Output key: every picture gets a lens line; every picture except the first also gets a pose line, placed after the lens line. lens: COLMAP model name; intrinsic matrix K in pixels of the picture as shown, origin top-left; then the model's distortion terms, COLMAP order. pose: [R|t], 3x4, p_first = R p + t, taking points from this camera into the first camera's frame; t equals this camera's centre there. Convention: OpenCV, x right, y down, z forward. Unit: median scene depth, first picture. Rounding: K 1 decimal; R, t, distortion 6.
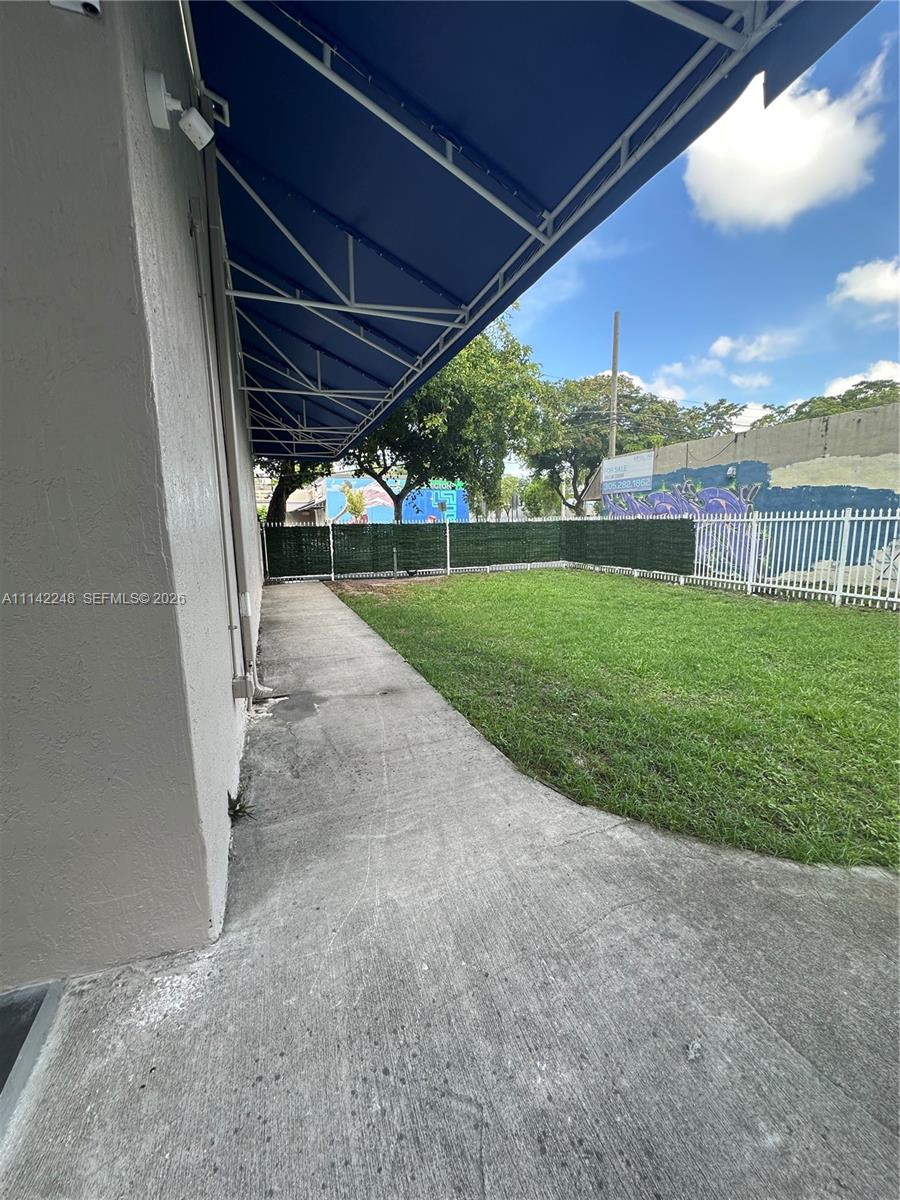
lens RADIAL K [[479.4, 0, 451.5], [0, 479.4, 598.9], [0, 0, 1]] dist [-0.002874, 0.000846]
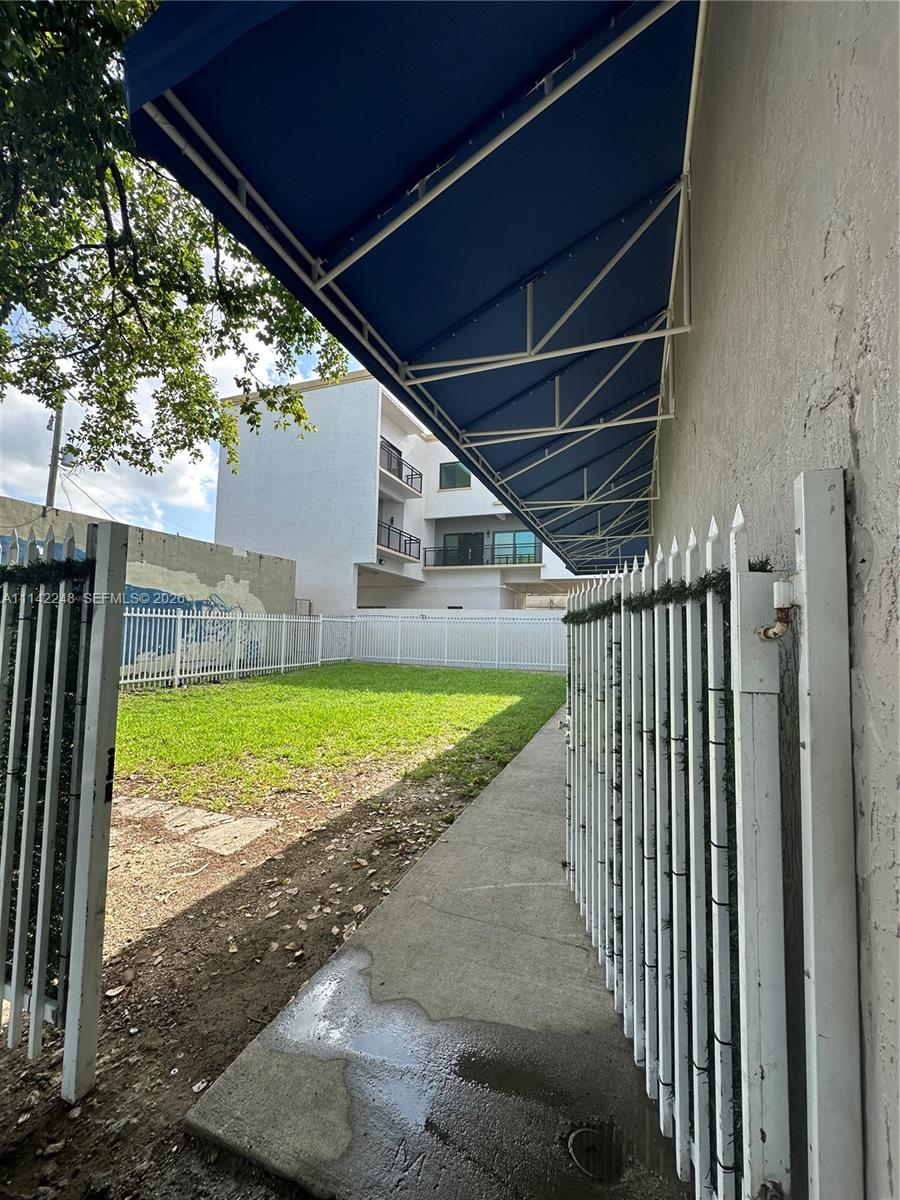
lens RADIAL K [[479.4, 0, 449.8], [0, 479.4, 599.6], [0, 0, 1]] dist [-0.002874, 0.000846]
pose [[-0.740129, 0.042470, 0.671122, -0.525099], [0.099622, 0.993916, 0.046970, -0.188328], [-0.665044, 0.101622, -0.739857, 1.362204]]
